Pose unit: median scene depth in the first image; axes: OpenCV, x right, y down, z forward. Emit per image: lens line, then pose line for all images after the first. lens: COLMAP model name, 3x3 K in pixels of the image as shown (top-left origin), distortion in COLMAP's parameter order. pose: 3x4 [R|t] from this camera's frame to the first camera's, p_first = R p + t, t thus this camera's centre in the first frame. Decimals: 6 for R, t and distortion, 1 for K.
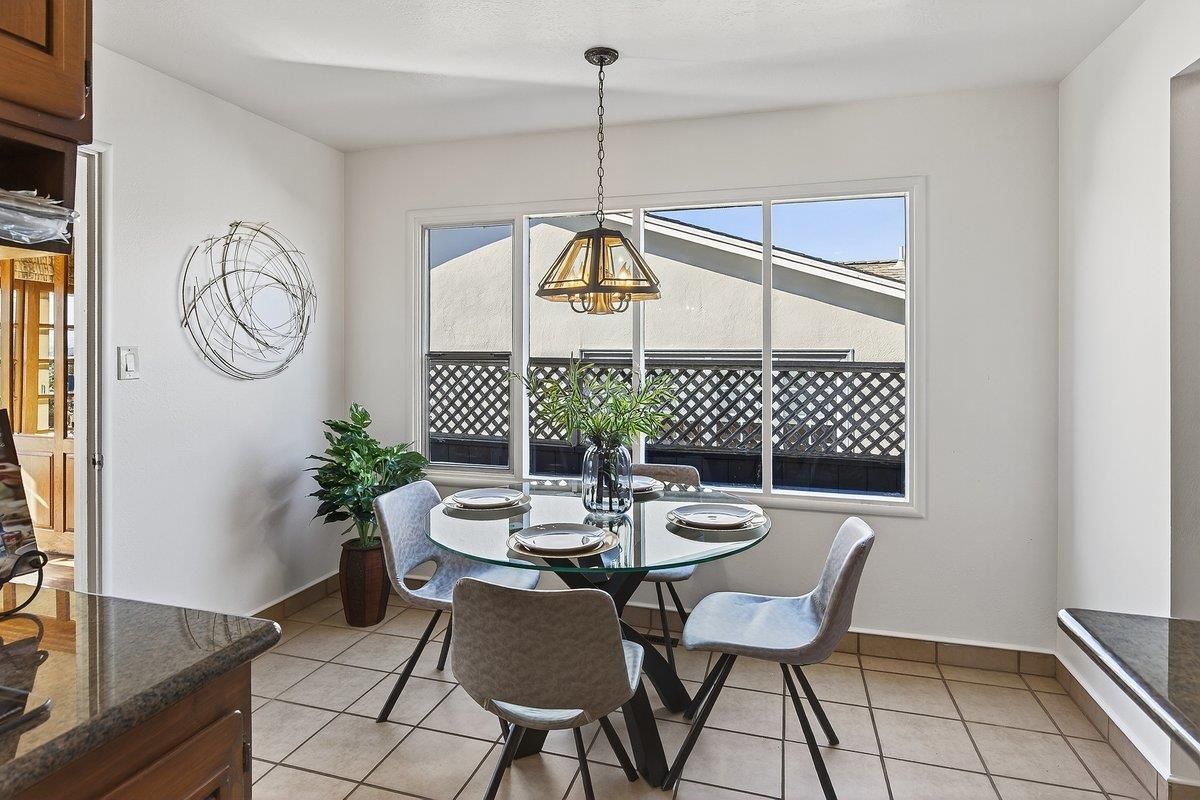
lens RADIAL K [[580.0, 0, 613.5], [0, 580.0, 345.0], [0, 0, 1]] dist [0.002115, 0.000772]
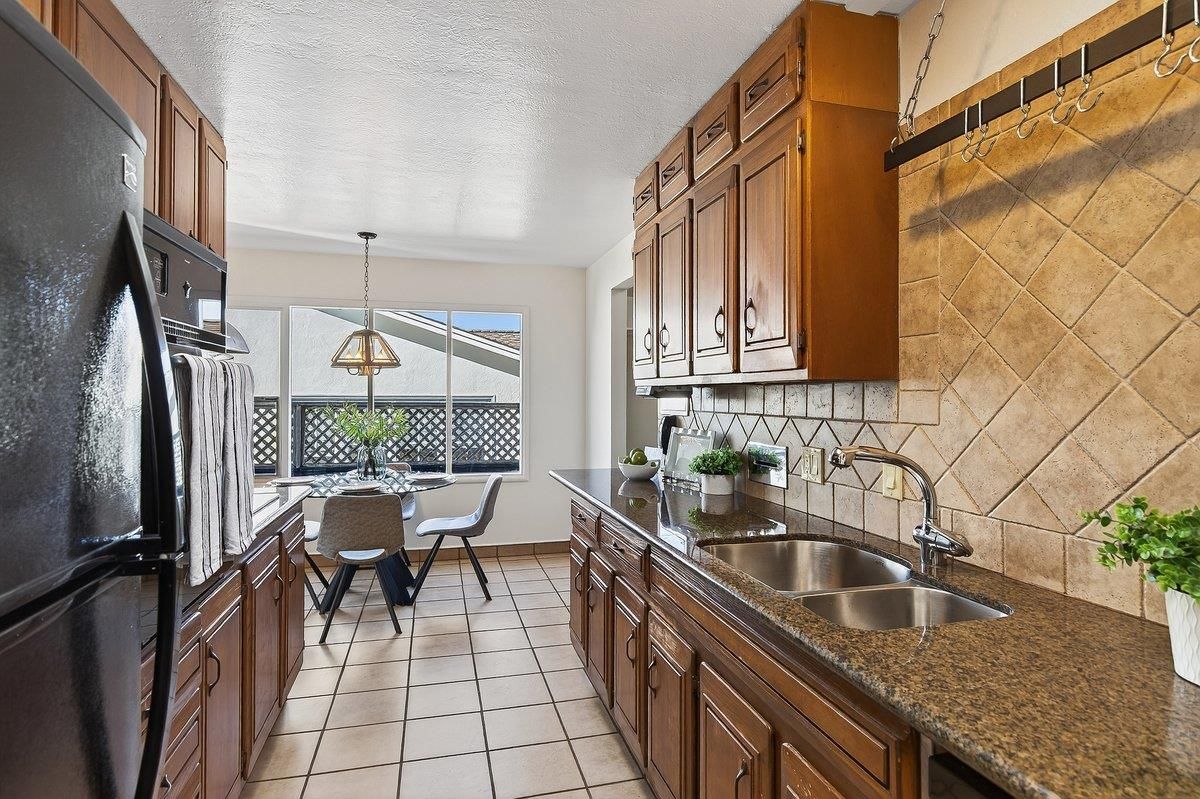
lens RADIAL K [[625.1, 0, 601.2], [0, 625.1, 387.7], [0, 0, 1]] dist [0.000919, 0.000629]
pose [[0.851096, 0.005853, 0.524978, -0.250347], [-0.003867, 0.999981, -0.004880, -0.006189], [-0.524997, 0.002123, 0.851102, -0.638992]]
